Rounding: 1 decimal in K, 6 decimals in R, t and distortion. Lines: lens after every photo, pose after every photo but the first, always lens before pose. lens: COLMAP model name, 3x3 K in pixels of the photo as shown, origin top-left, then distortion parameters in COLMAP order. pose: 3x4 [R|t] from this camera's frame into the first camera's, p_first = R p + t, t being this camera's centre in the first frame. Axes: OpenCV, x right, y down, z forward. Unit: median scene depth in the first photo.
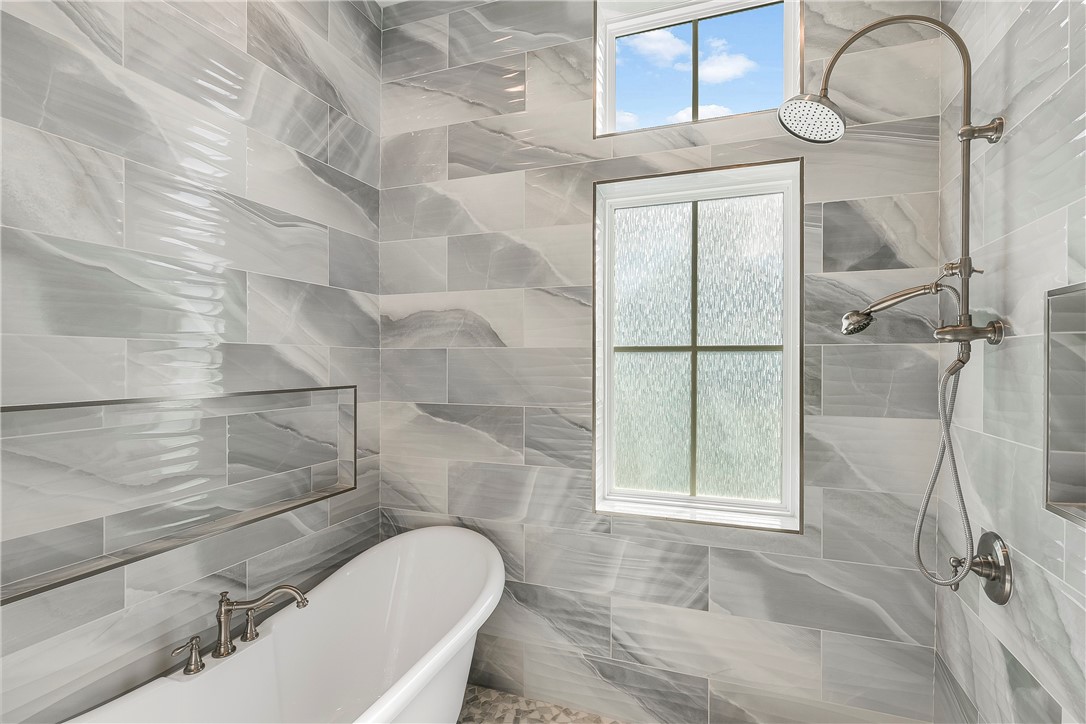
lens RADIAL K [[520.1, 0, 546.9], [0, 520.1, 361.3], [0, 0, 1]] dist [-0.002798, -0.000168]
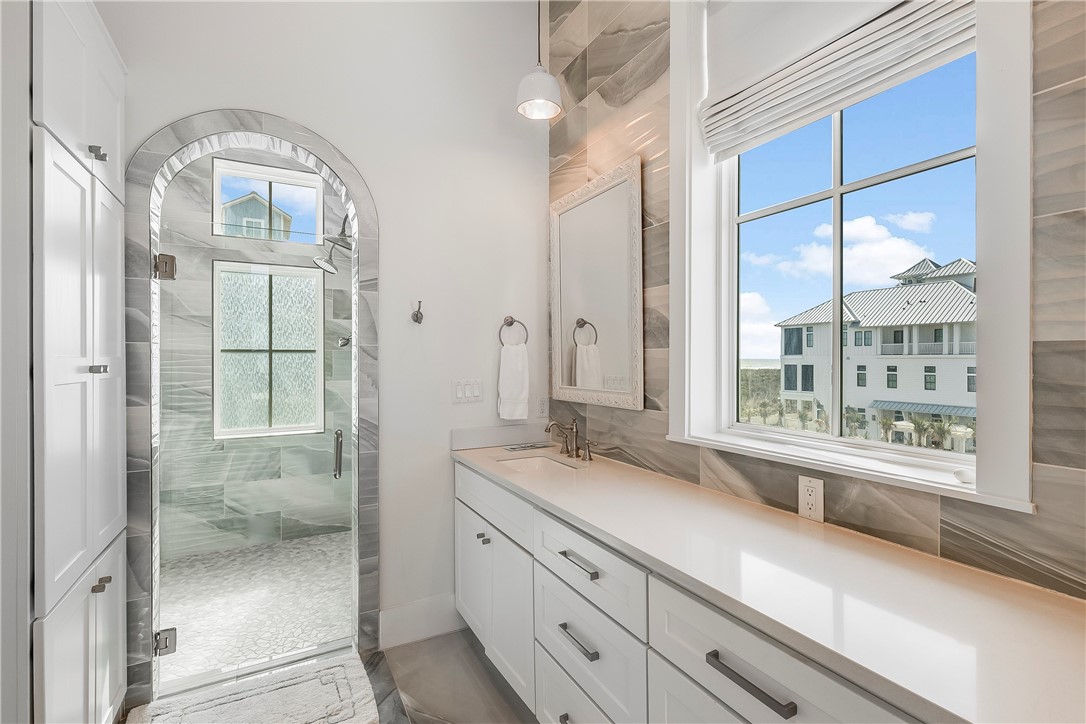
lens RADIAL K [[520.1, 0, 549.8], [0, 520.1, 359.8], [0, 0, 1]] dist [-0.002798, -0.000168]
pose [[0.671347, -0.004126, 0.741132, -0.464654], [0.004148, 0.999990, 0.001810, 0.009738], [-0.741132, 0.001859, 0.671357, -1.096948]]
